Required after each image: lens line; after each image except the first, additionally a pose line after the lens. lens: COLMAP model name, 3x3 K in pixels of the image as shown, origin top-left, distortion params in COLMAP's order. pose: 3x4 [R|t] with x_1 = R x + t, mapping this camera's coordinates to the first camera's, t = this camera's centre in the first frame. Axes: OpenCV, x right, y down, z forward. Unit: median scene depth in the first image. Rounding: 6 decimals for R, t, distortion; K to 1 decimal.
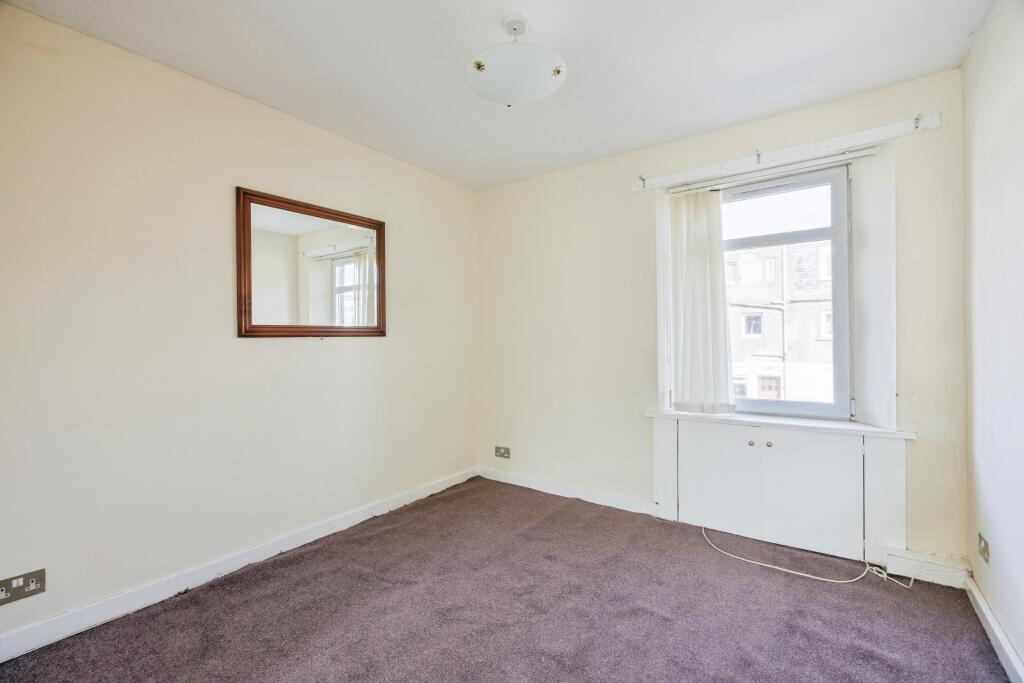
lens RADIAL K [[453.5, 0, 517.2], [0, 453.5, 339.5], [0, 0, 1]] dist [-0.000486, 0.000111]
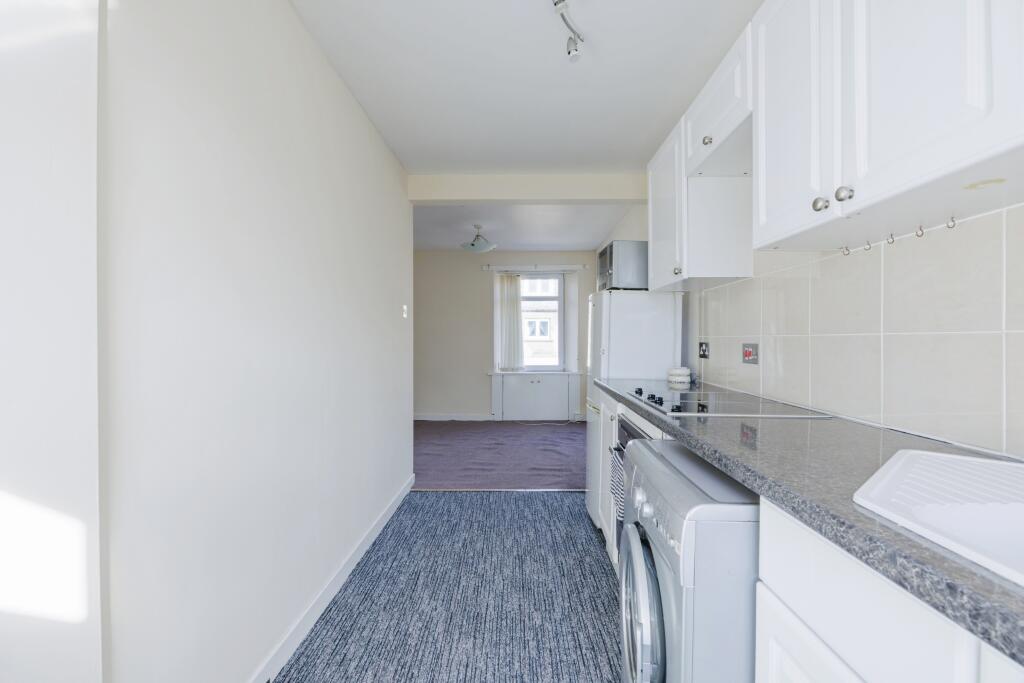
lens RADIAL K [[468.2, 0, 512.0], [0, 468.2, 341.5], [0, 0, 1]] dist [-0.010961, 0.000153]
pose [[0.832140, 0.007248, 0.554518, -0.923643], [-0.007203, 0.999972, -0.002261, 0.014393], [-0.554518, -0.002113, 0.832169, -0.985615]]
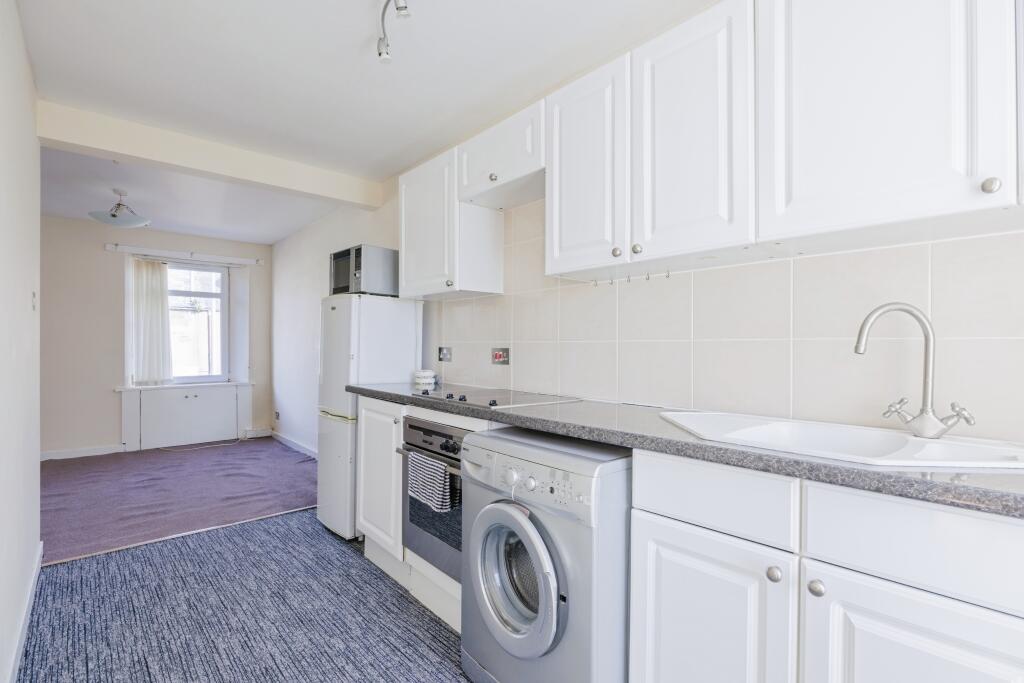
lens RADIAL K [[474.5, 0, 512.1], [0, 474.5, 345.7], [0, 0, 1]] dist [-0.012130, 0.000197]
pose [[0.227530, 0.011269, 0.973706, -1.097717], [-0.004085, 0.999935, -0.010618, 0.018973], [-0.973762, -0.001562, 0.227562, -0.803401]]
